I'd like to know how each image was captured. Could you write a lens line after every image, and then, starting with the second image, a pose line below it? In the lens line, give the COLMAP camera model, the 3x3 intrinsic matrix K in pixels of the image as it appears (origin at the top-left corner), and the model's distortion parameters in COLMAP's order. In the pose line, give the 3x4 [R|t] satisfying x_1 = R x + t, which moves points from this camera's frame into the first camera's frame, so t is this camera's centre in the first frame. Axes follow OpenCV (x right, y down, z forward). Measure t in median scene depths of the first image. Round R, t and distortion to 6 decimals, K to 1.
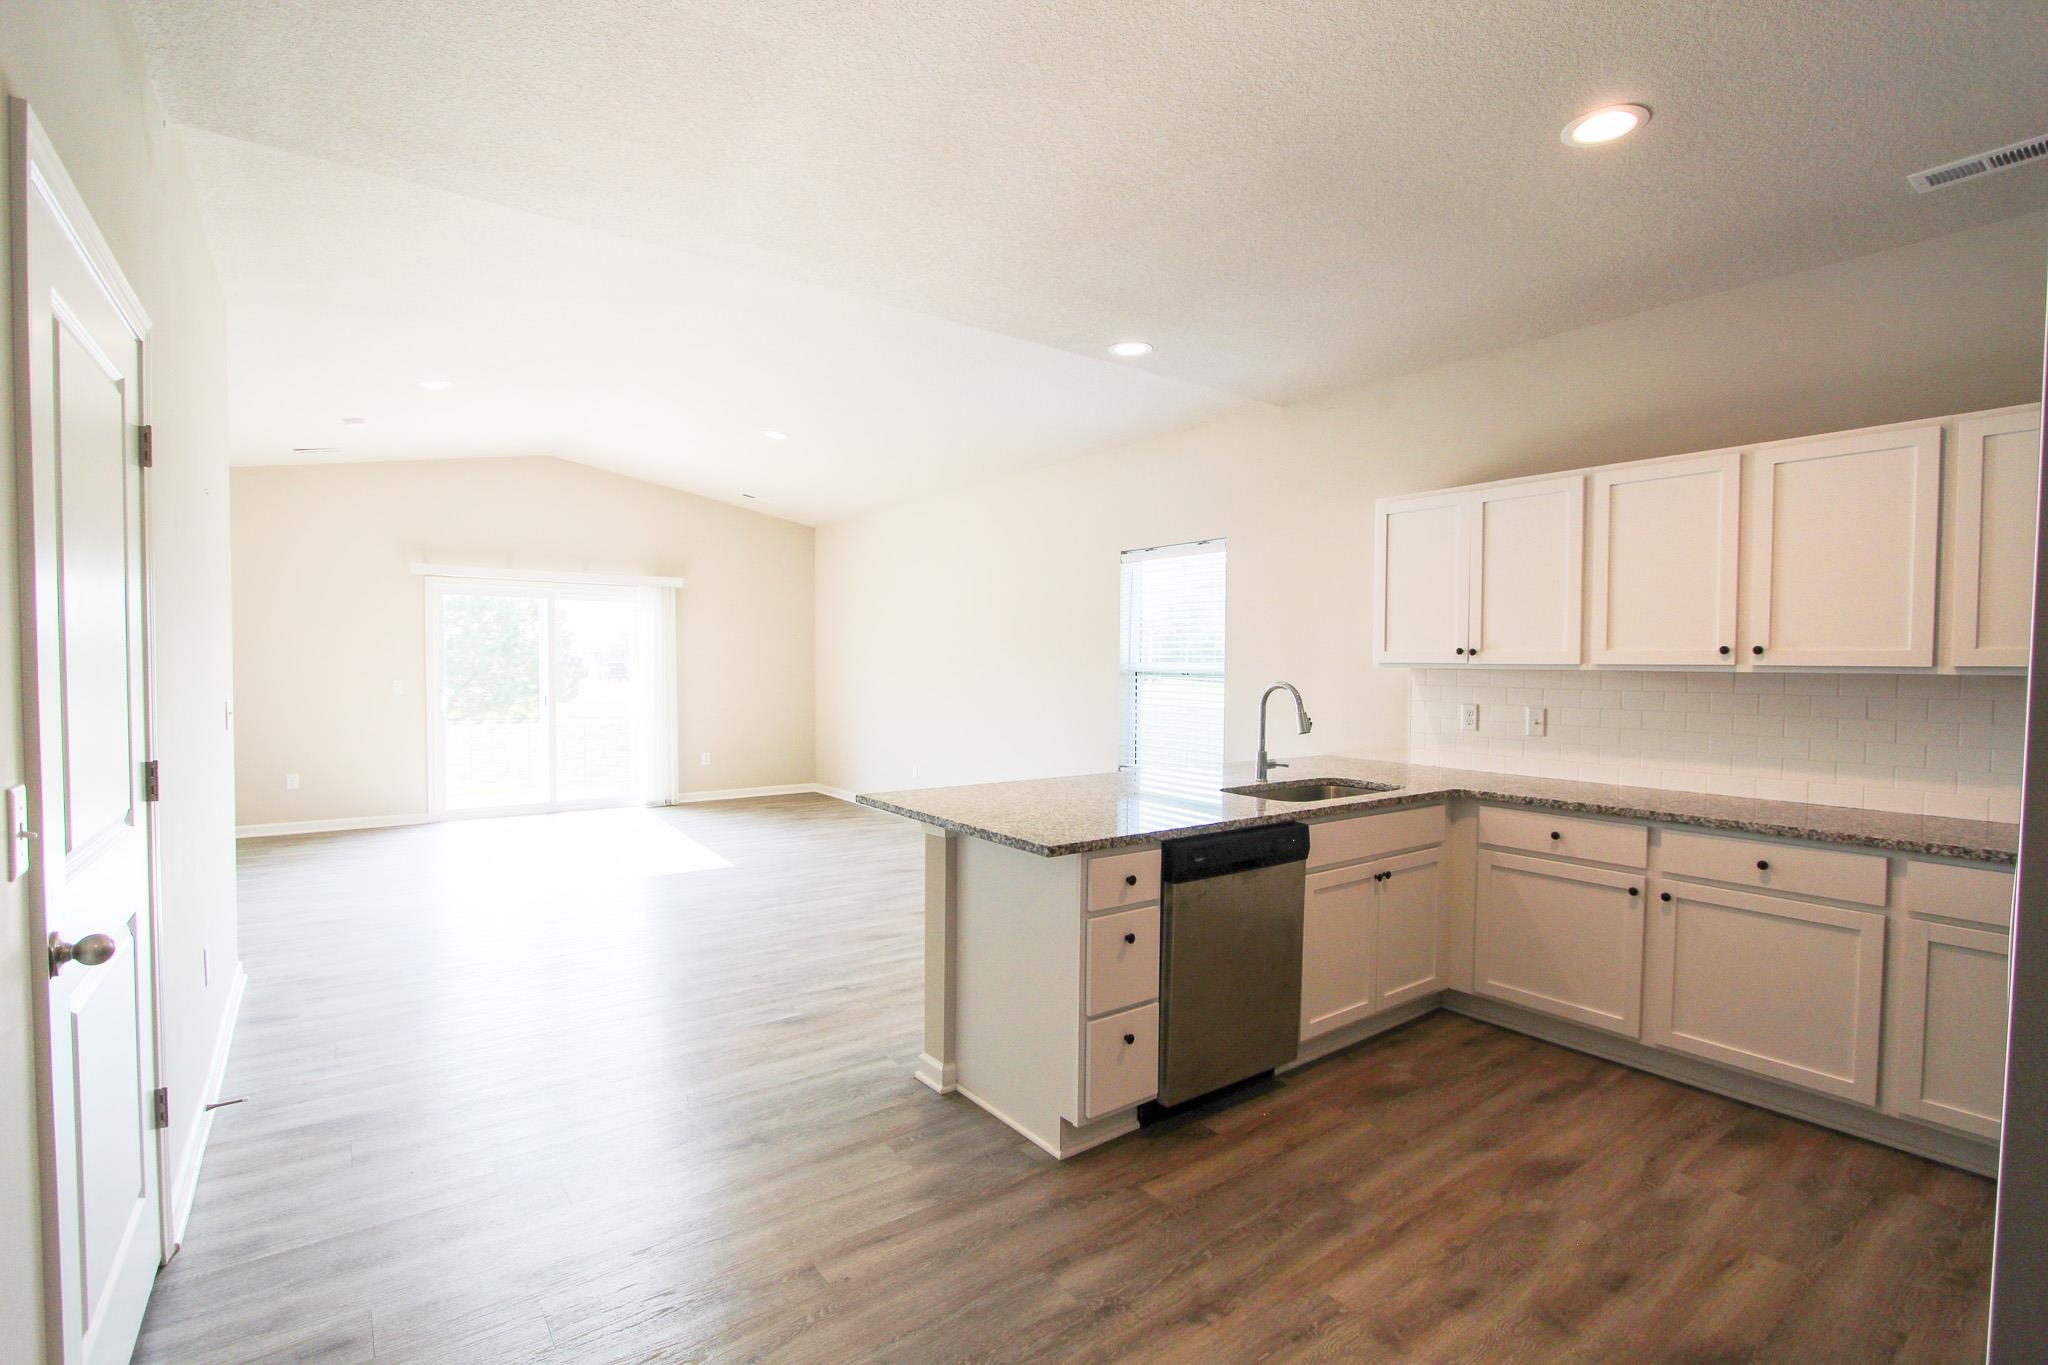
lens RADIAL K [[943.0, 0, 1024.1], [0, 943.0, 684.0], [0, 0, 1]] dist [-0.015491, 0.001213]
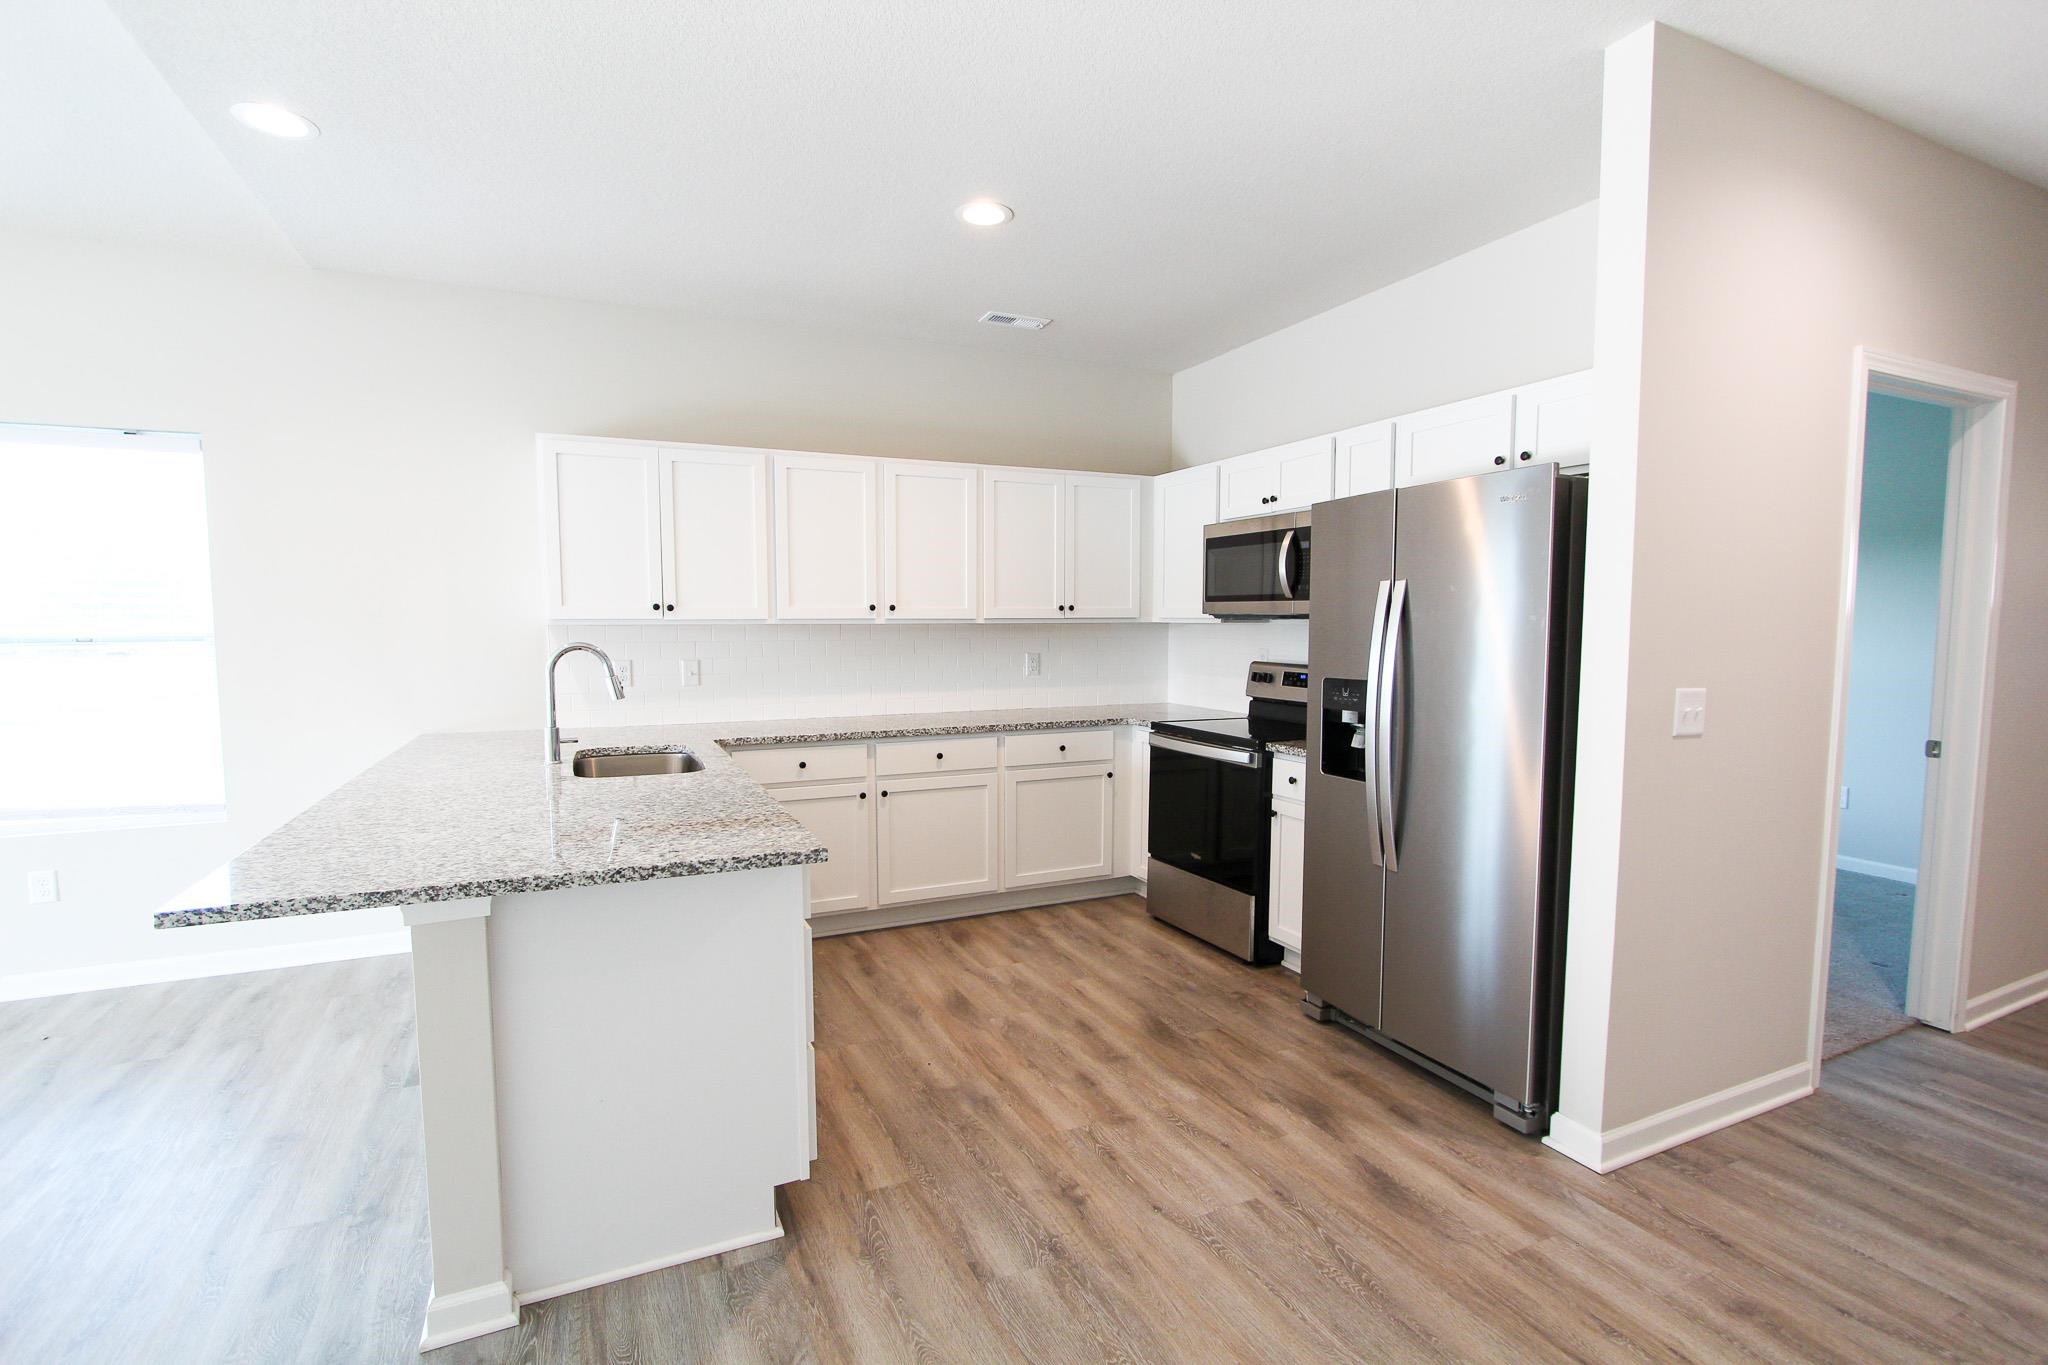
lens RADIAL K [[943.0, 0, 1019.2], [0, 943.0, 685.8], [0, 0, 1]] dist [-0.015491, 0.001213]
pose [[0.205569, -0.074694, 0.975788, -0.594036], [0.027185, 0.997134, 0.070601, -0.014997], [-0.978265, 0.012013, 0.207010, 0.554899]]
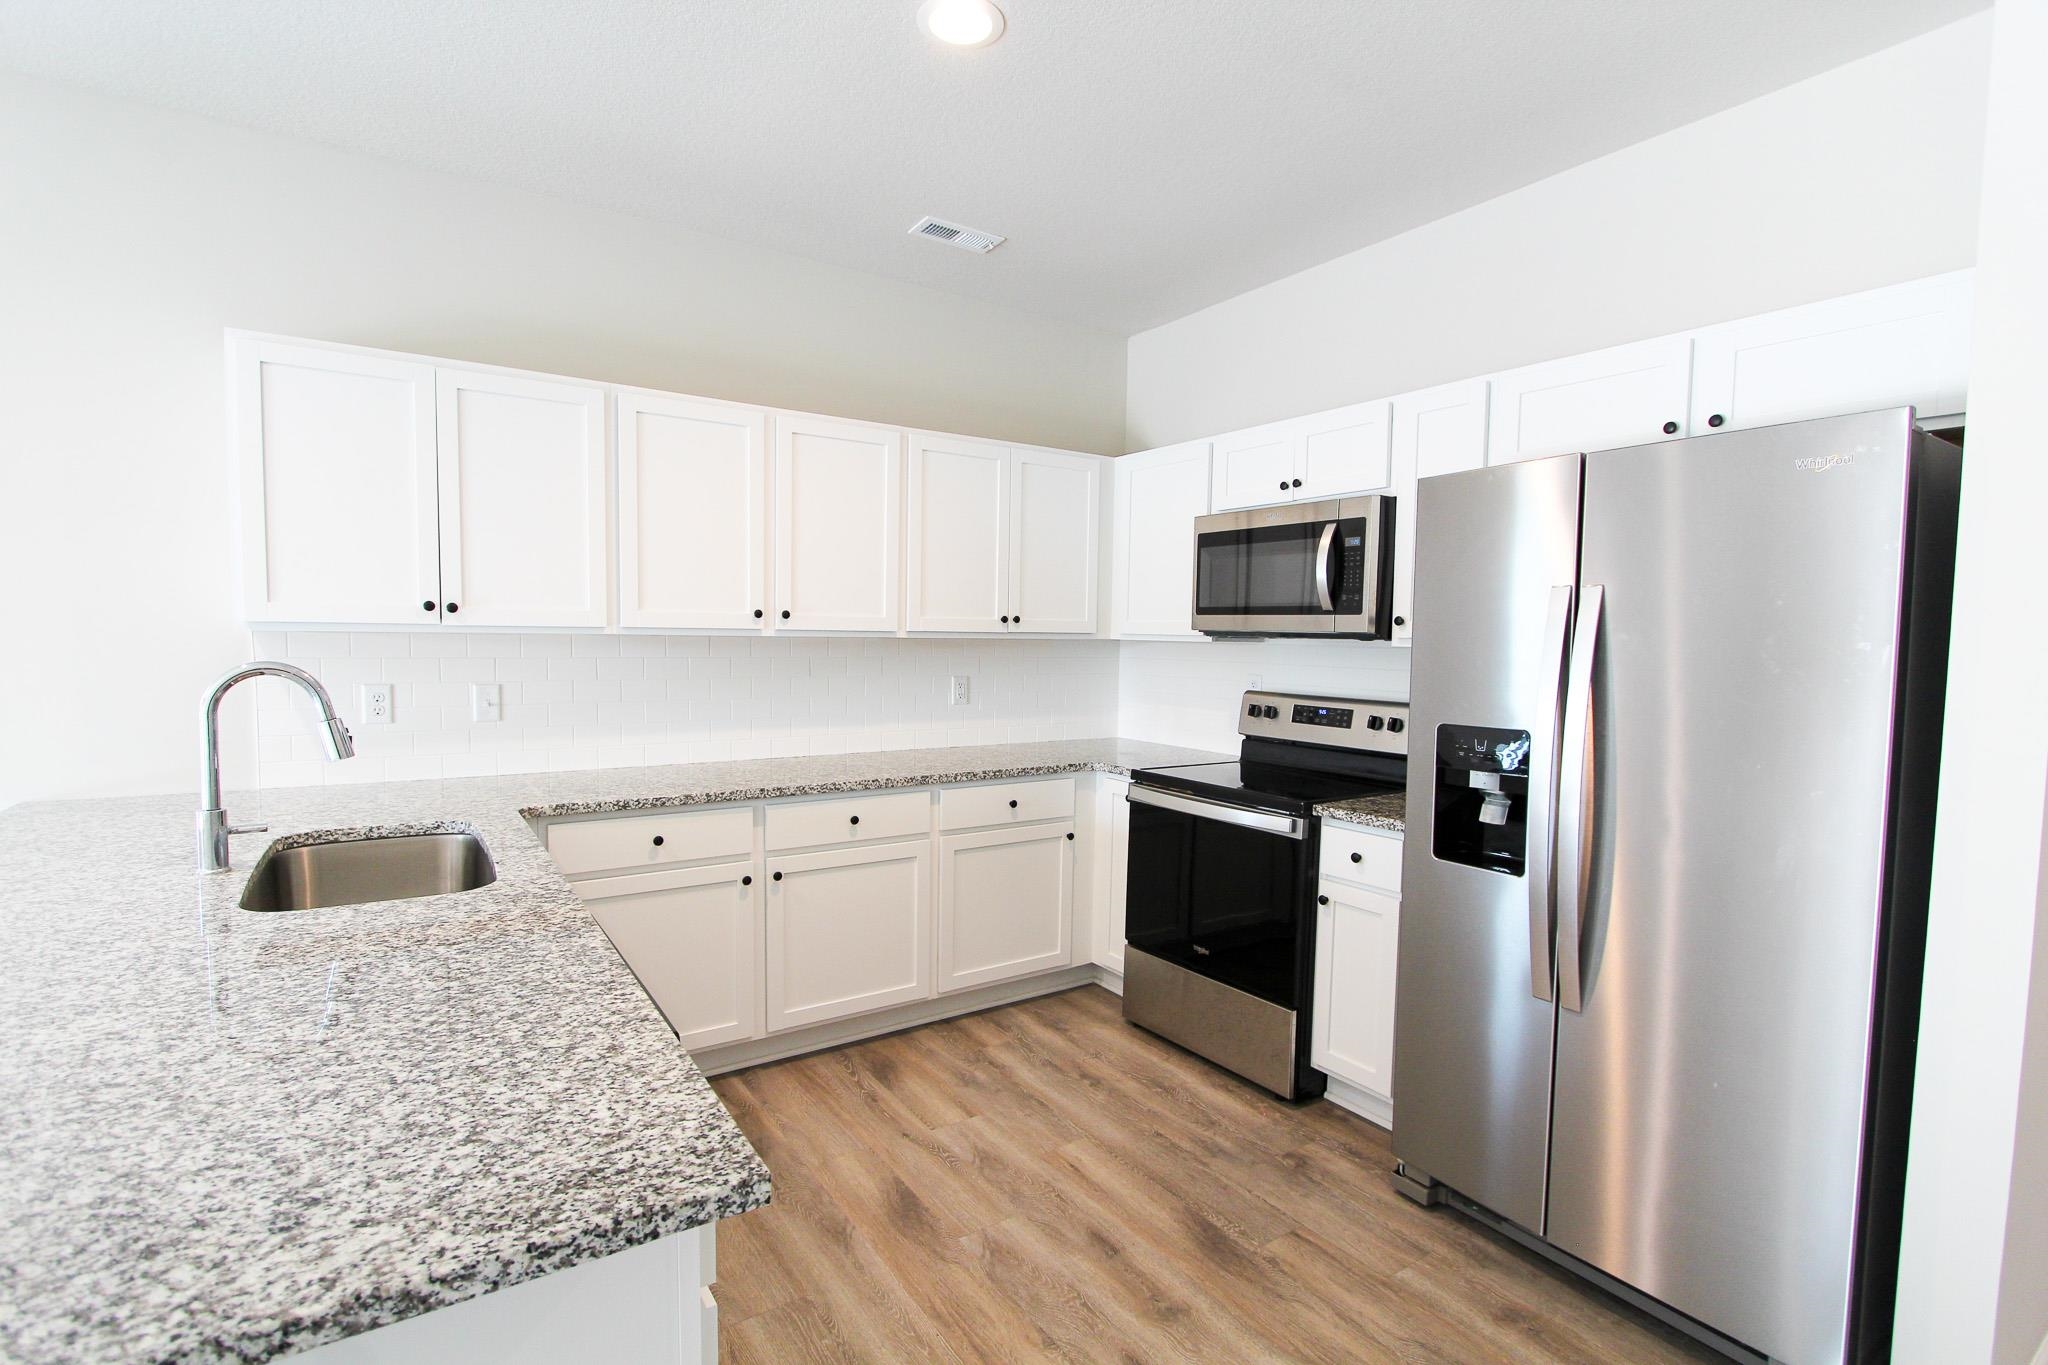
lens RADIAL K [[943.0, 0, 1020.2], [0, 943.0, 690.4], [0, 0, 1]] dist [-0.015491, 0.001213]
pose [[0.046396, -0.065036, 0.996804, -0.246039], [0.010204, 0.997857, 0.064630, -0.018275], [-0.998871, 0.007173, 0.046961, 0.738342]]
